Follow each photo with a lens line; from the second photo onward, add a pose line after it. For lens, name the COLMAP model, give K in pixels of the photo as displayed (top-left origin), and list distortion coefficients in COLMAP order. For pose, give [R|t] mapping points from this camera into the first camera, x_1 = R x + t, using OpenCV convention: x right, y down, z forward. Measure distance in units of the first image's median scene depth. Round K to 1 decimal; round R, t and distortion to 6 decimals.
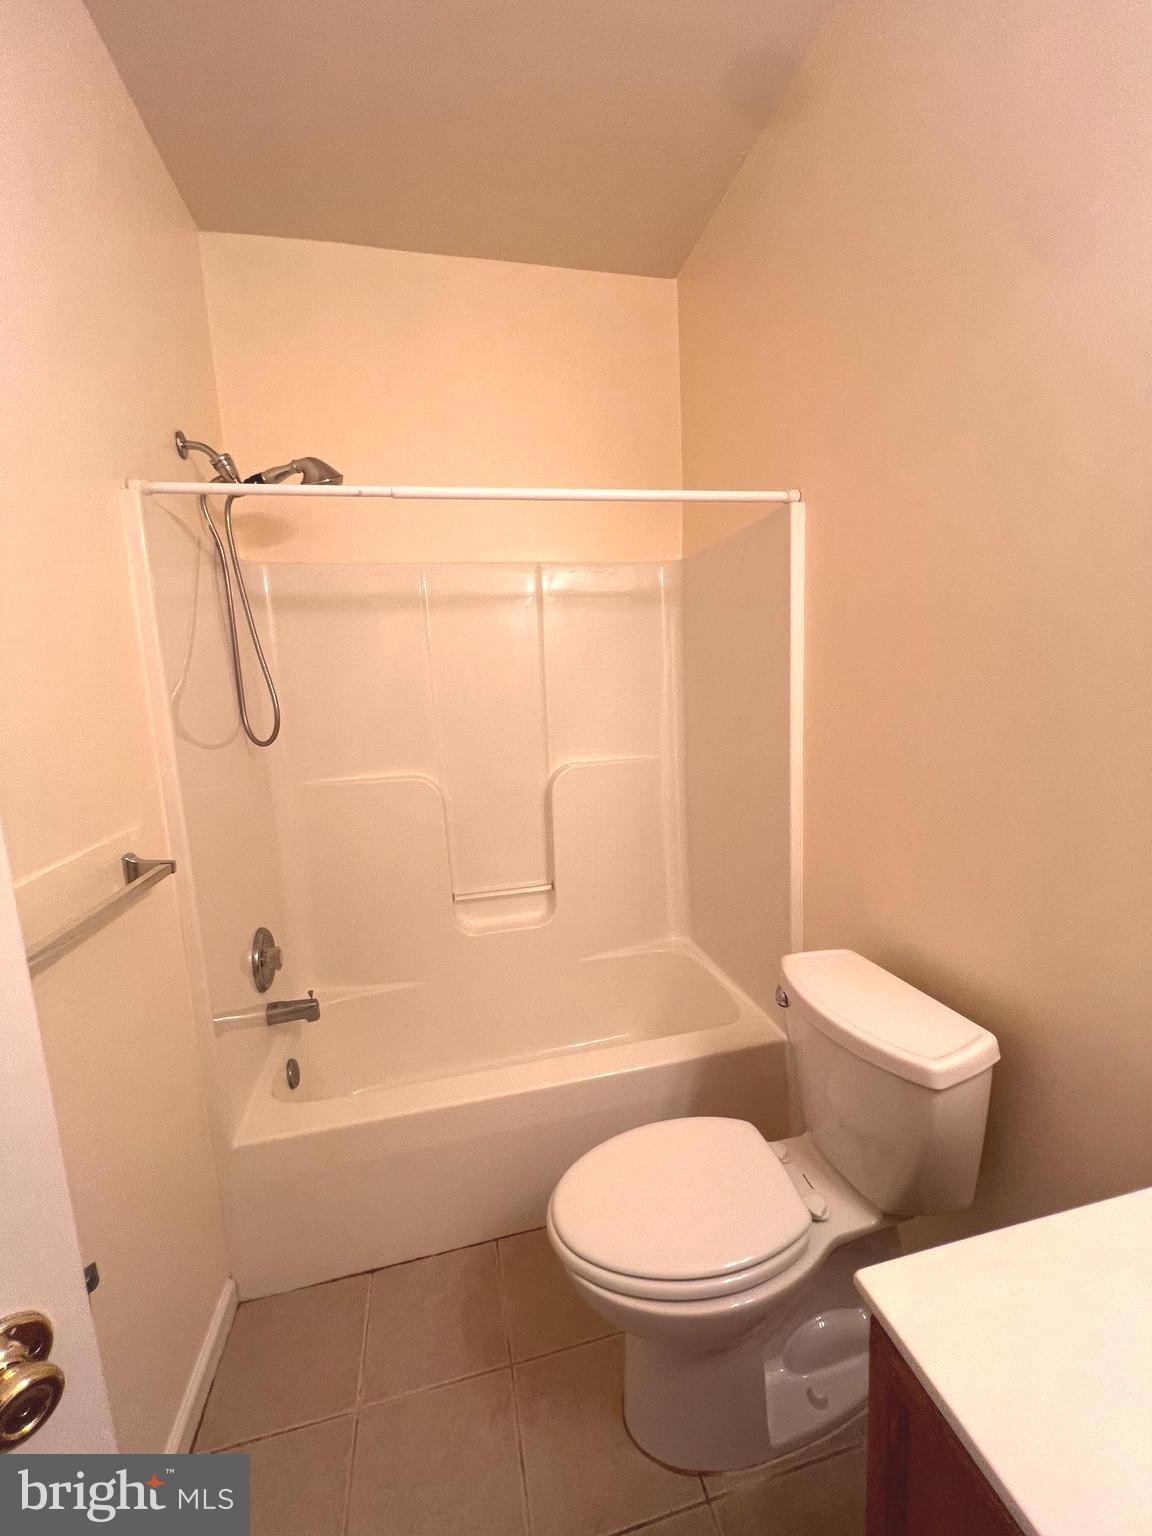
lens RADIAL K [[614.5, 0, 575.4], [0, 614.5, 768.7], [0, 0, 1]] dist [0.000087, -0.000187]
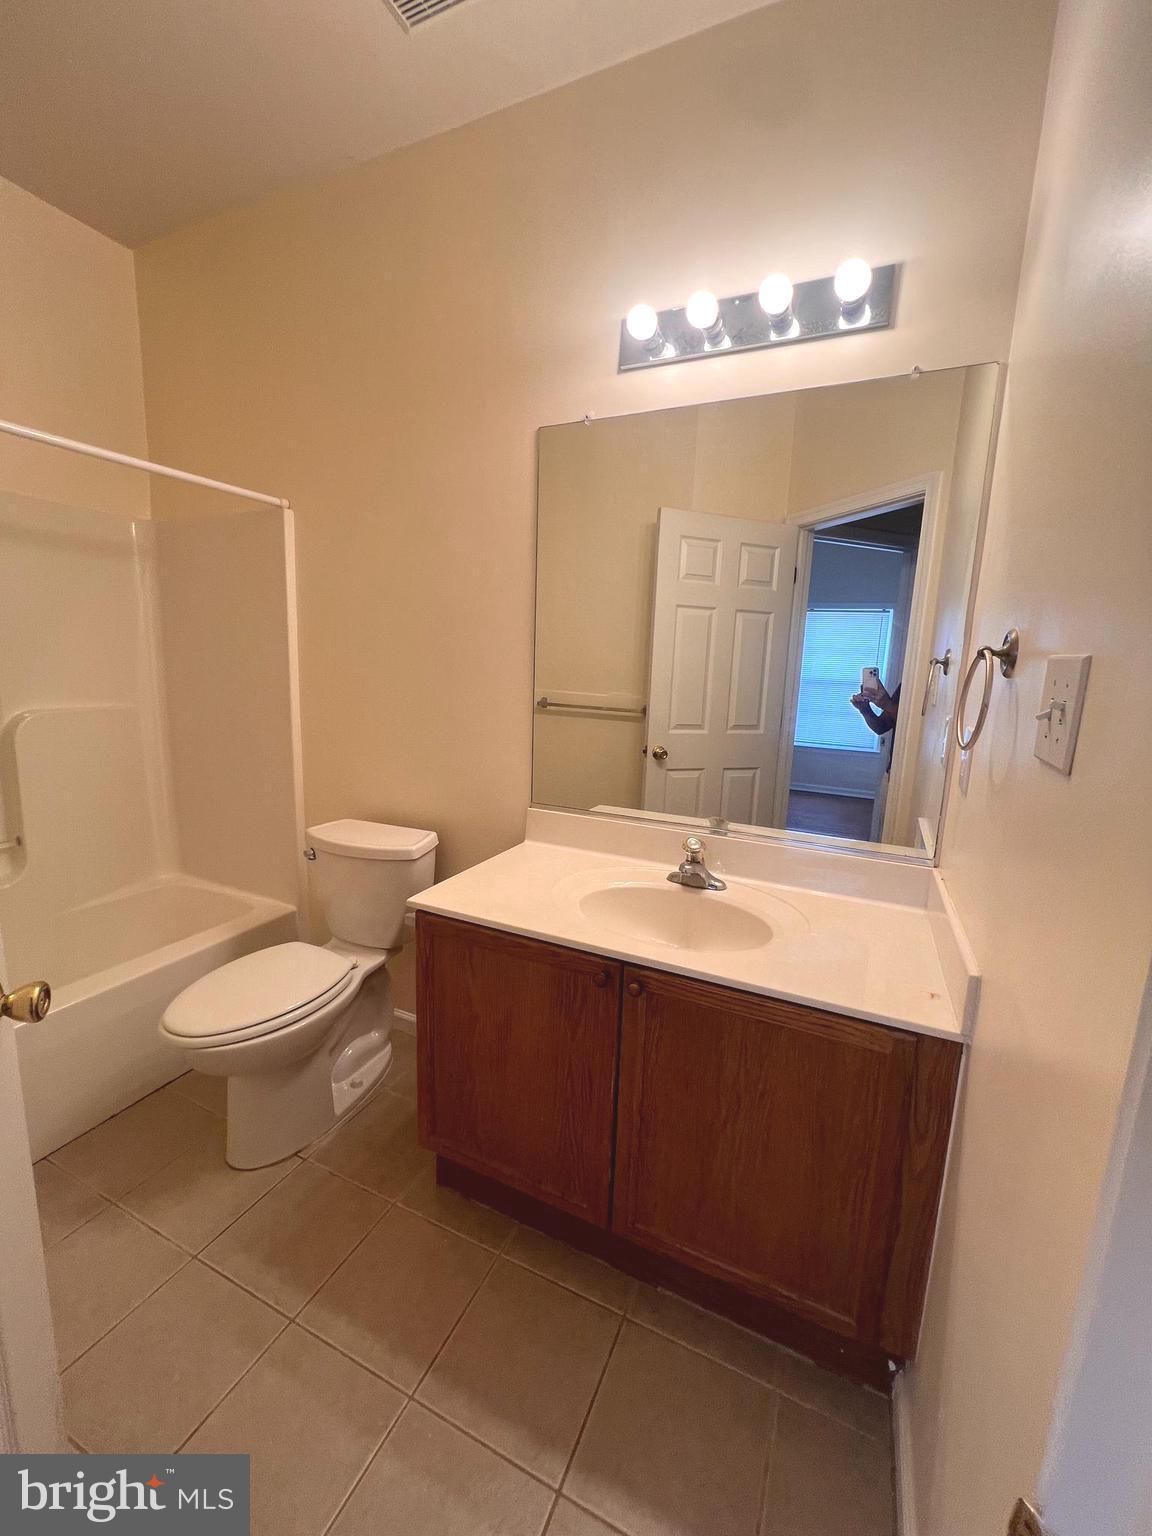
lens RADIAL K [[614.5, 0, 576.4], [0, 614.5, 767.3], [0, 0, 1]] dist [0.000087, -0.000187]
pose [[0.612222, -0.061936, 0.788256, -0.441373], [0.044946, 0.998041, 0.043510, 0.137181], [-0.789407, 0.008791, 0.613807, -0.423897]]
